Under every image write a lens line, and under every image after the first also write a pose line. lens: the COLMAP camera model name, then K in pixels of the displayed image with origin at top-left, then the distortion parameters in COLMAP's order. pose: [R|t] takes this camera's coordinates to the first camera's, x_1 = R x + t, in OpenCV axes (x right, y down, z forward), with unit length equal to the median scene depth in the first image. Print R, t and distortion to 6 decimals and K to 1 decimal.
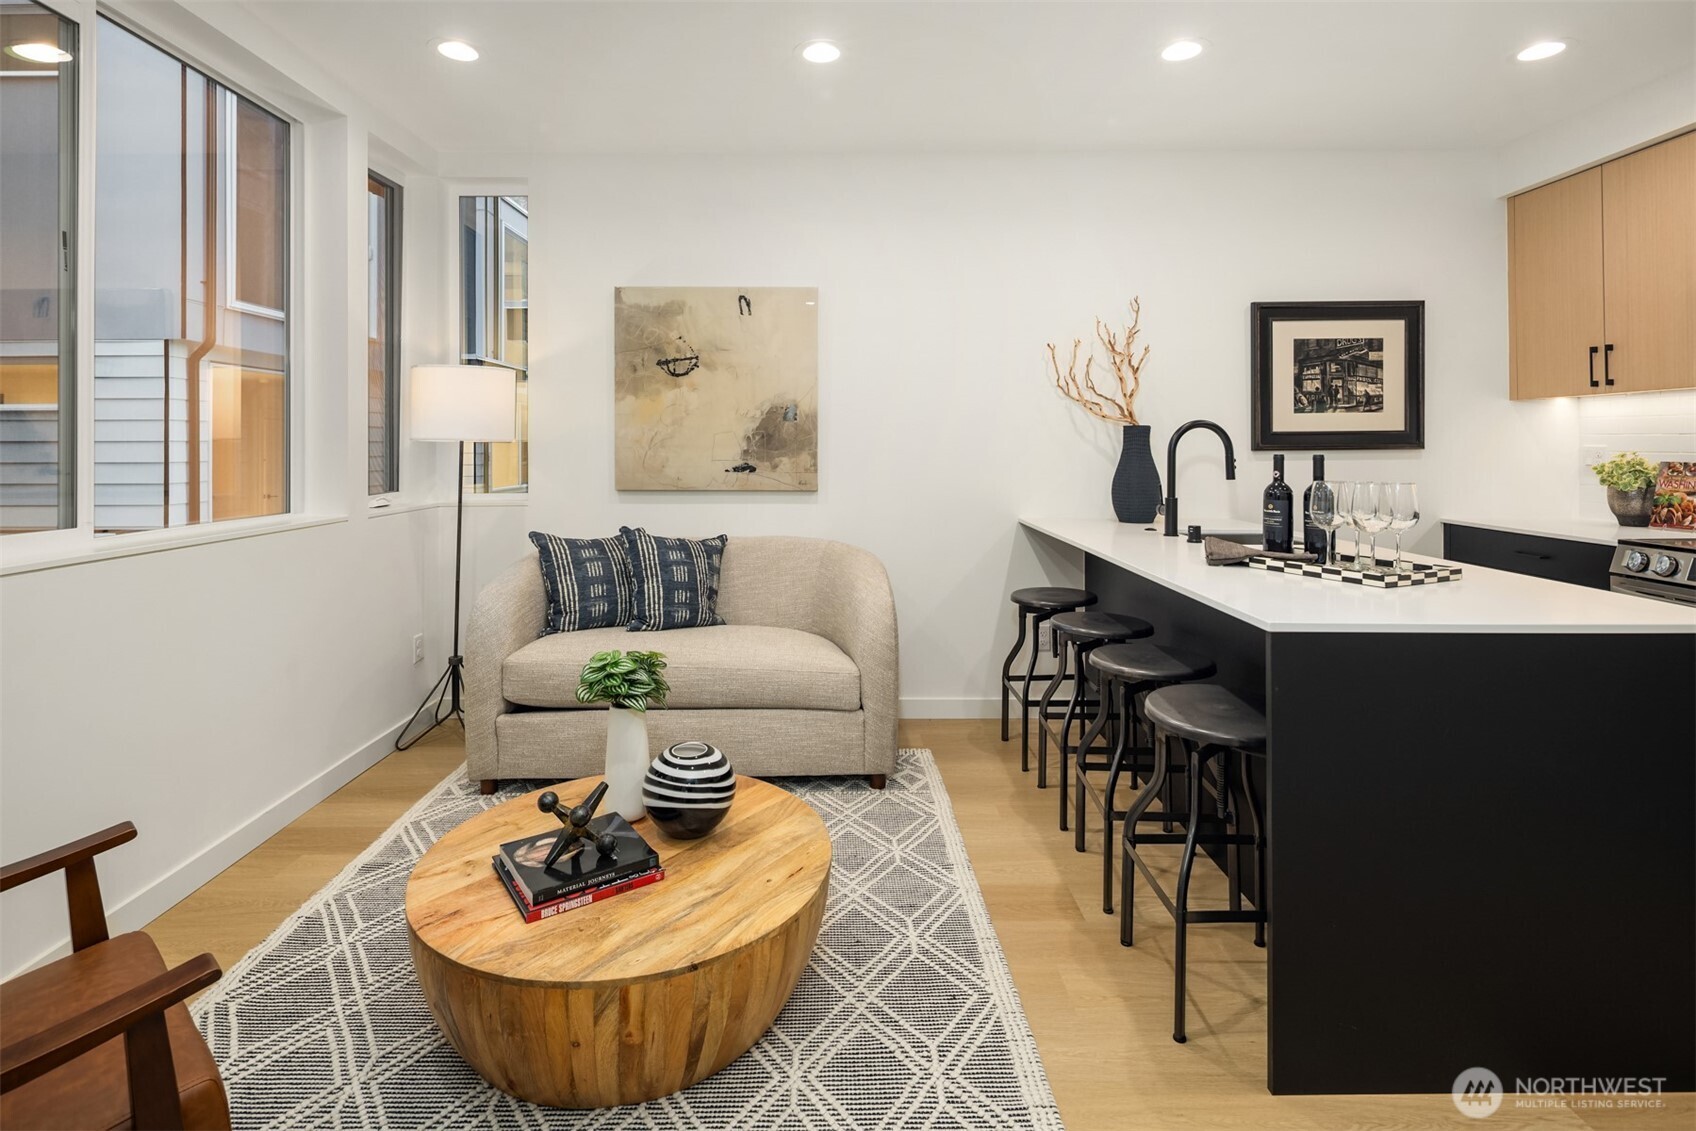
lens RADIAL K [[821.7, 0, 834.2], [0, 821.7, 440.4], [0, 0, 1]] dist [0.003990, -0.003808]
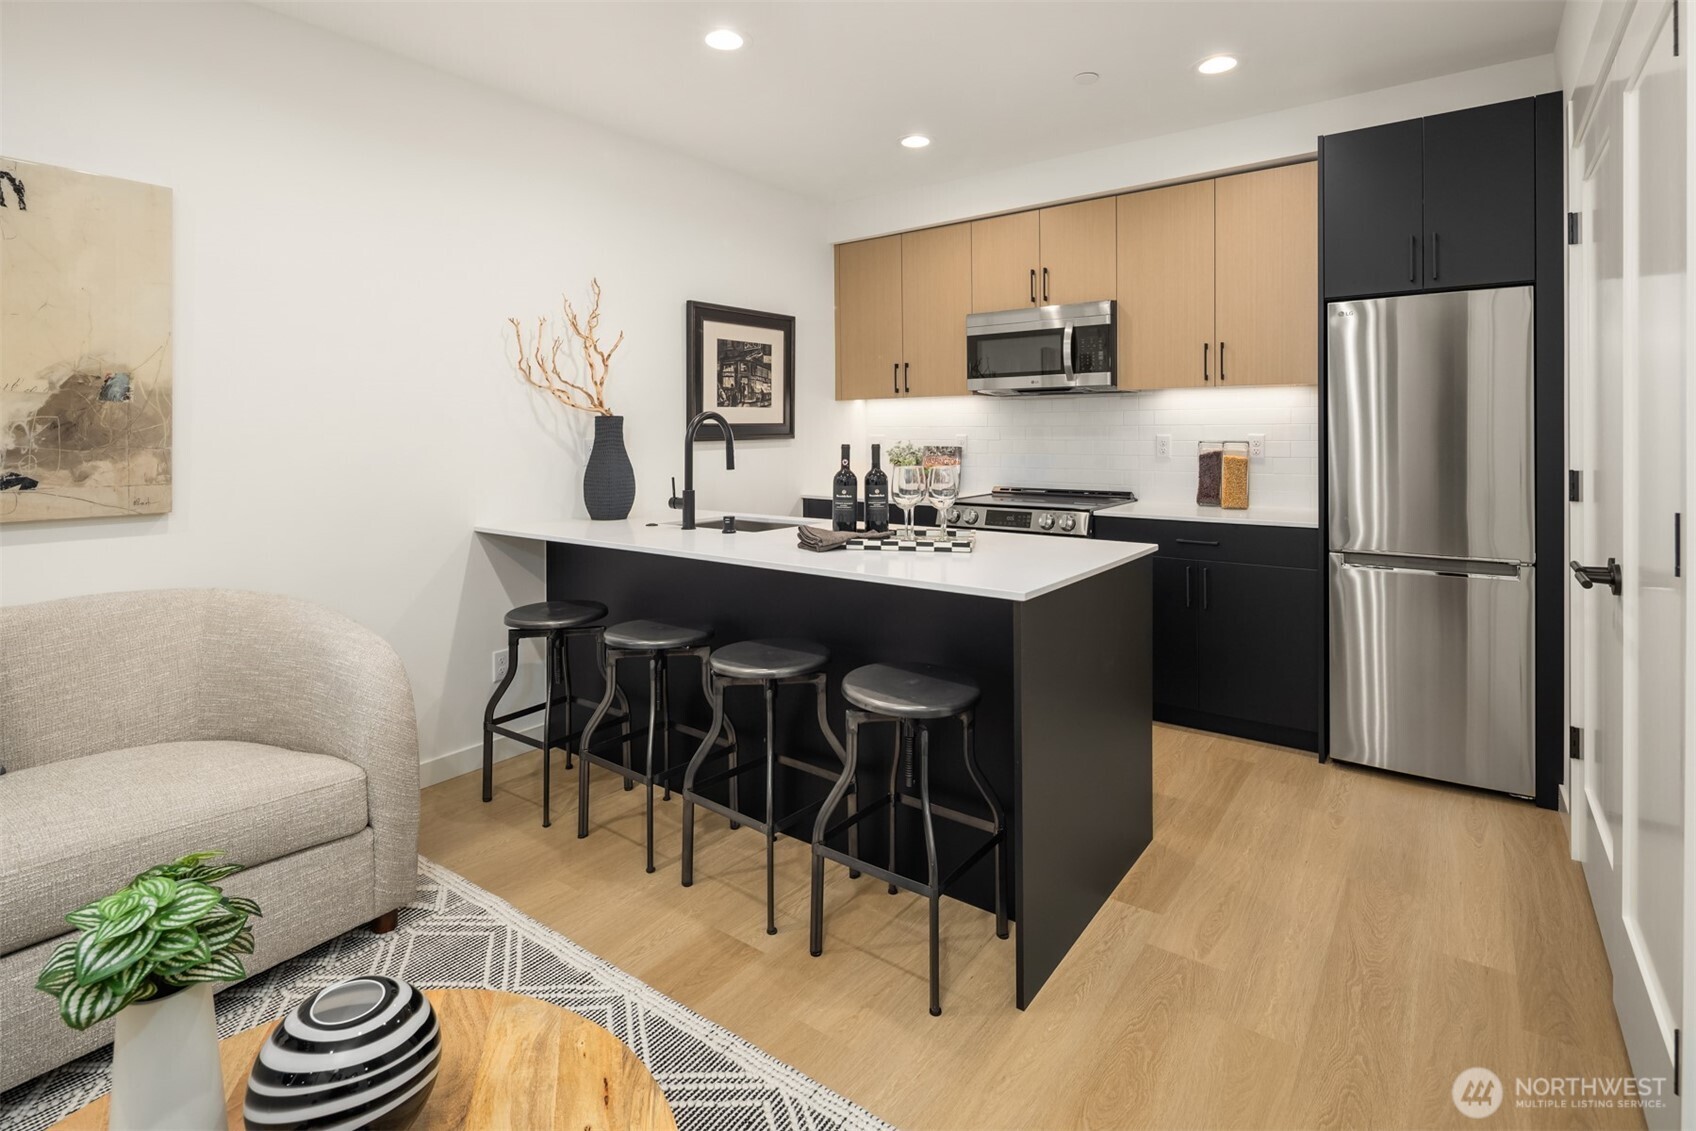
lens RADIAL K [[821.7, 0, 832.4], [0, 821.7, 431.1], [0, 0, 1]] dist [0.003990, -0.003808]
pose [[0.601324, -0.000781, 0.799005, -0.221986], [0.000930, 1.000000, 0.000277, -0.000812], [-0.799004, 0.000576, 0.601325, 0.221419]]
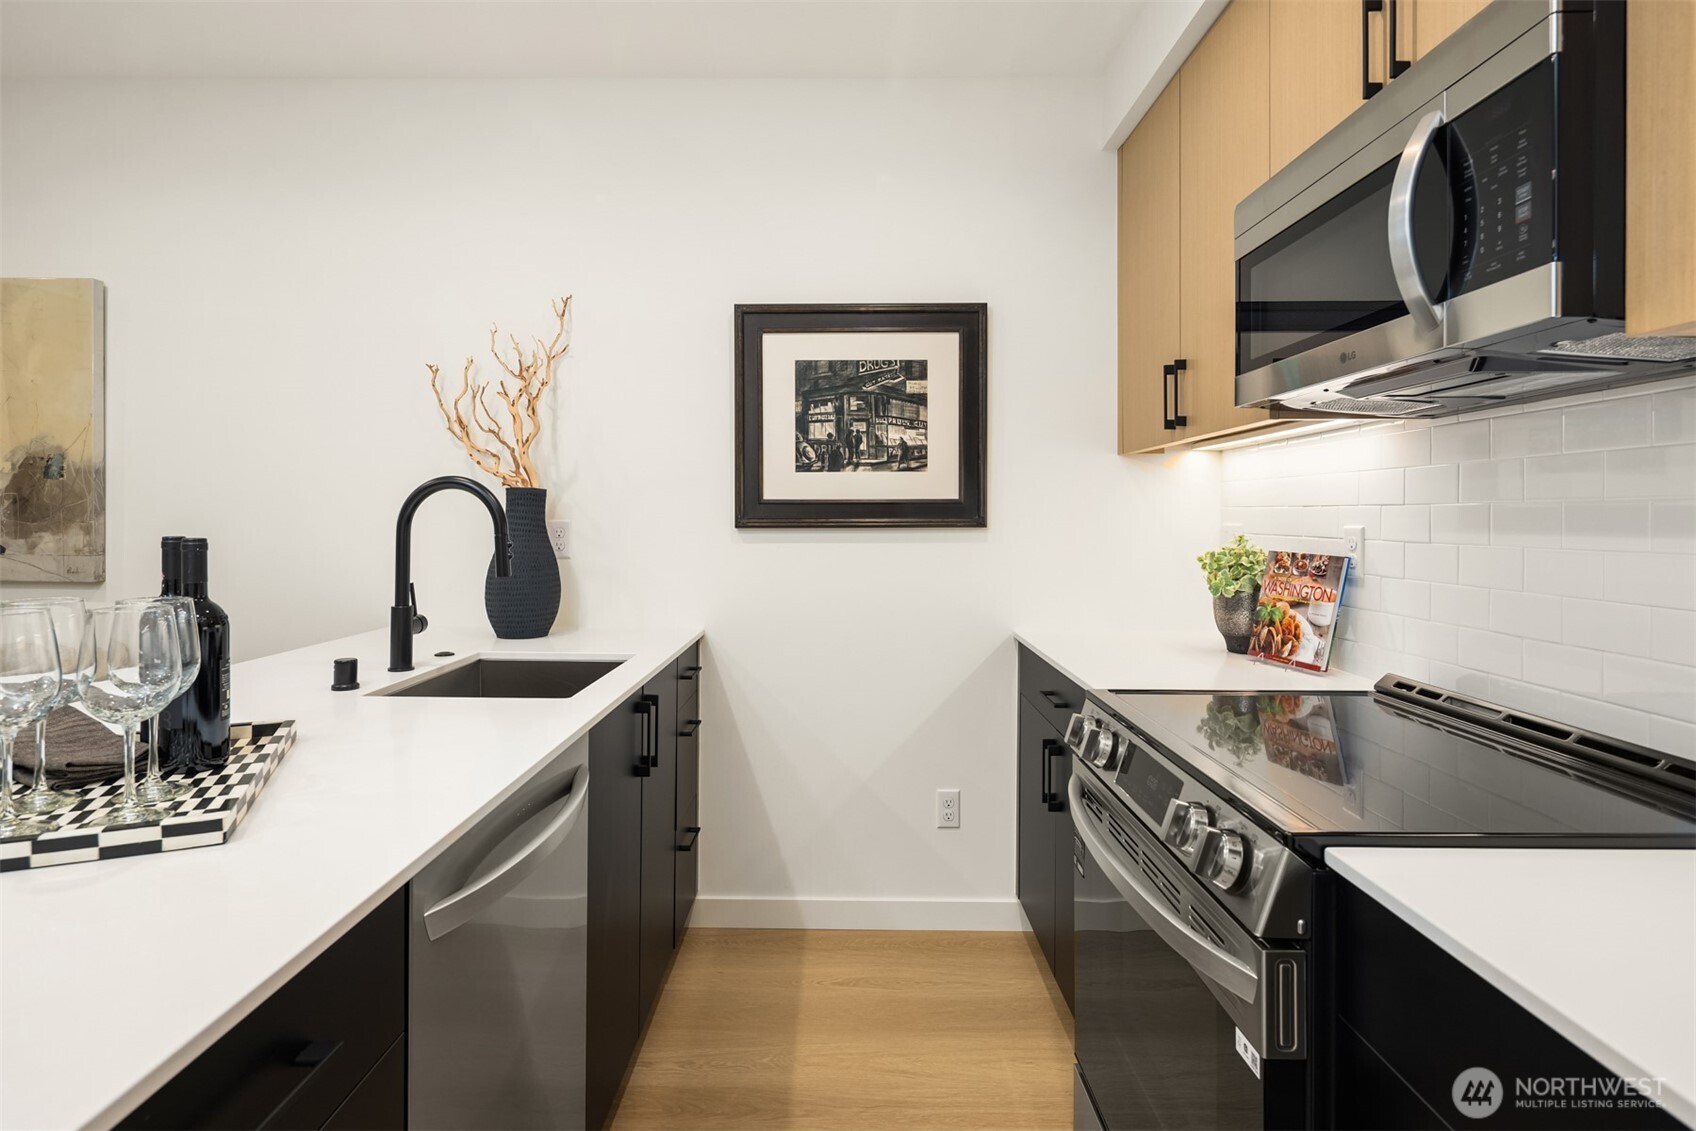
lens RADIAL K [[821.7, 0, 841.3], [0, 821.7, 521.3], [0, 0, 1]] dist [0.003990, -0.003808]
pose [[0.999965, 0.007702, -0.003350, 0.600599], [-0.007675, 0.999939, 0.007936, 0.001293], [0.003411, -0.007910, 0.999963, 0.334943]]
